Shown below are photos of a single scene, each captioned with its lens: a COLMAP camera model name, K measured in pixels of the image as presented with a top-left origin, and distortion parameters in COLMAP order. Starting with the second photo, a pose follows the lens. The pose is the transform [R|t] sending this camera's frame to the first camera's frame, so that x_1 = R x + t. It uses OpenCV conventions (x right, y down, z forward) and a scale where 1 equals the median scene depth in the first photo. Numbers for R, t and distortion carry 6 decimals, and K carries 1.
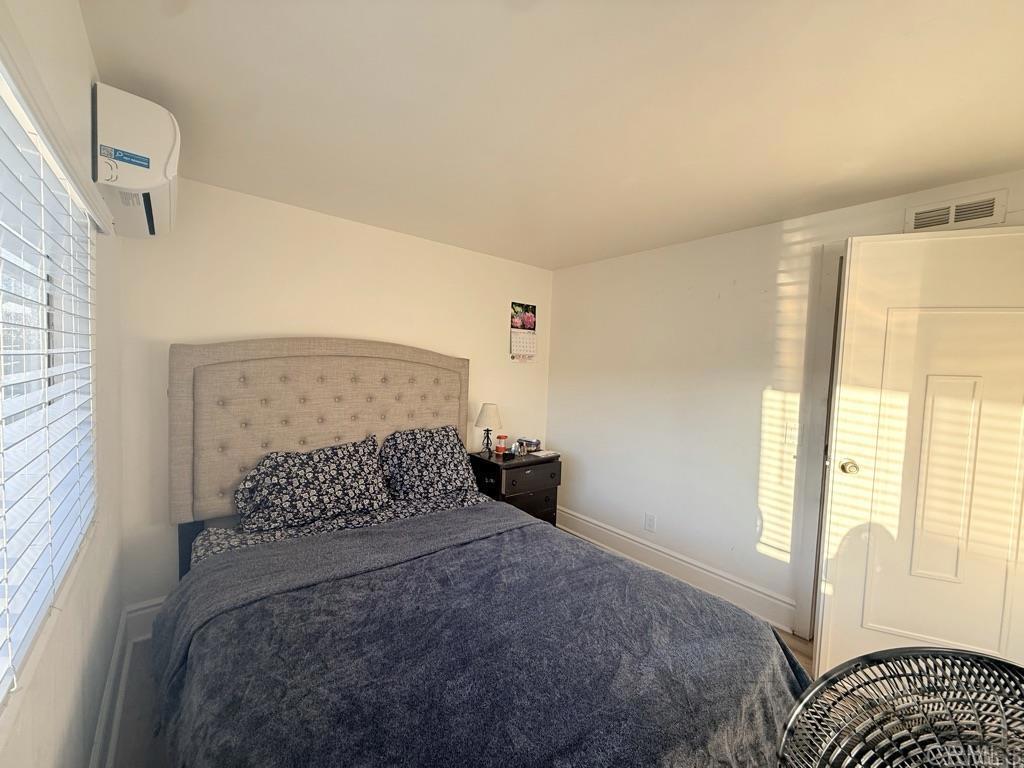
lens RADIAL K [[402.7, 0, 512.0], [0, 402.7, 384.0], [0, 0, 1]] dist [-0.001388, -0.000152]
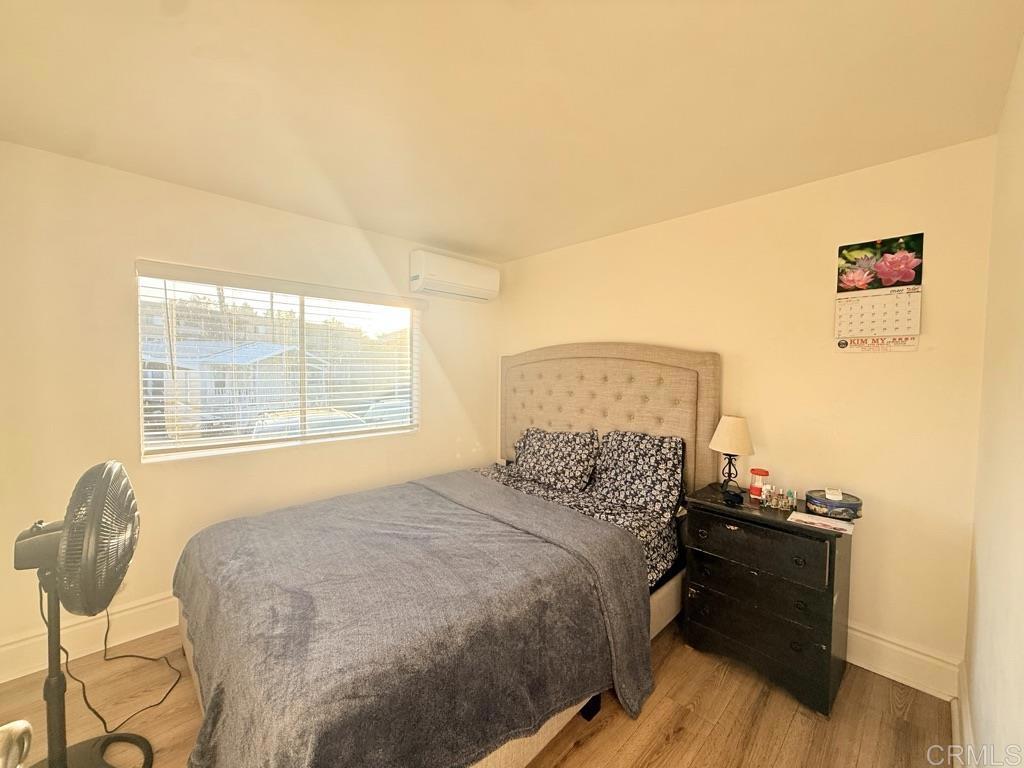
lens RADIAL K [[402.7, 0, 512.0], [0, 402.7, 384.0], [0, 0, 1]] dist [-0.001388, -0.000152]
pose [[0.074480, -0.003558, -0.997216, 0.666381], [-0.057283, 0.998327, -0.007841, 0.024671], [0.995576, 0.057707, 0.074151, 0.644196]]
